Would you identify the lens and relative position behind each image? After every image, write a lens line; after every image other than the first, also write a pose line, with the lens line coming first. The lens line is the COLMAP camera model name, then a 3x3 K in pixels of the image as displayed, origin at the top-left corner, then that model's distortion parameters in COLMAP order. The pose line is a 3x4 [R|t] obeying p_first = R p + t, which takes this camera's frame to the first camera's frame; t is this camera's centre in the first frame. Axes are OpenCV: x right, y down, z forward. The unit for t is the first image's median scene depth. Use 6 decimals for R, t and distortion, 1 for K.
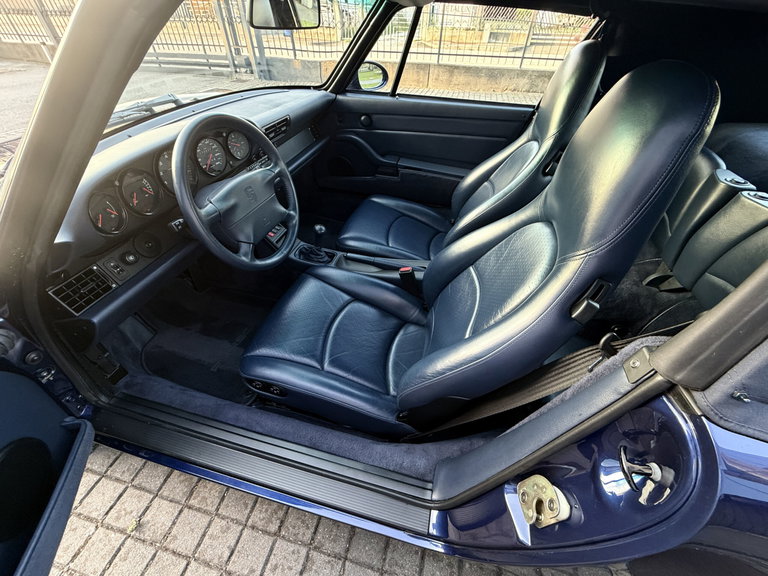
lens RADIAL K [[308.3, 0, 383.0], [0, 308.3, 287.3], [0, 0, 1]] dist [0.000593, 0.000054]
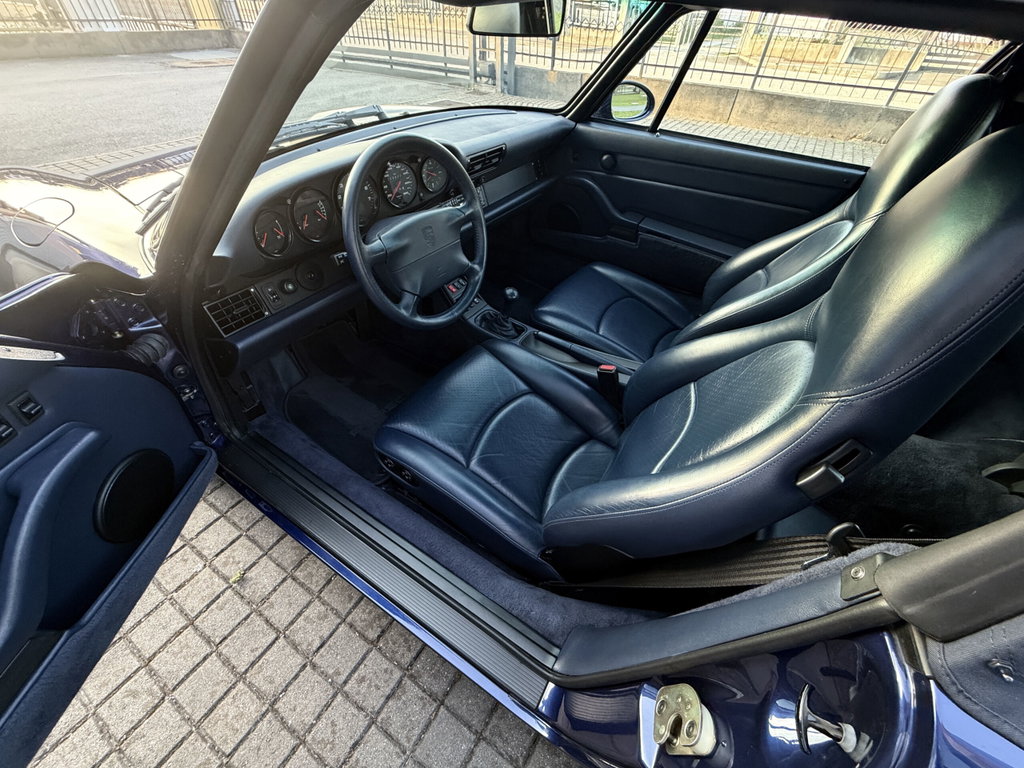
lens RADIAL K [[411.0, 0, 510.6], [0, 411.0, 383.0], [0, 0, 1]] dist [0.000593, 0.000054]
pose [[0.950376, 0.225978, -0.213819, 0.079758], [-0.223520, 0.974037, 0.035929, -0.006622], [0.216387, 0.013647, 0.976212, -0.013259]]
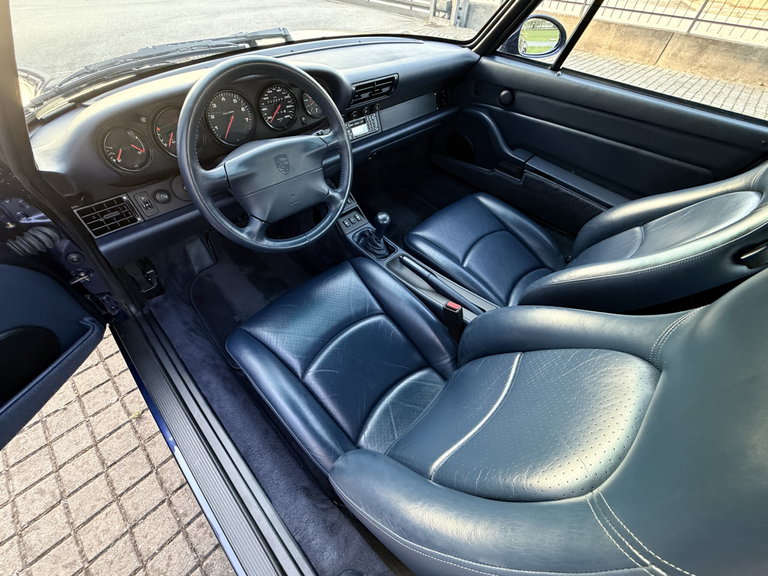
lens RADIAL K [[308.3, 0, 383.0], [0, 308.3, 287.3], [0, 0, 1]] dist [0.000593, 0.000054]
pose [[0.862531, 0.392512, -0.319335, 0.166388], [-0.358044, 0.919373, 0.162967, -0.181310], [0.357555, -0.026228, 0.933524, 0.240293]]
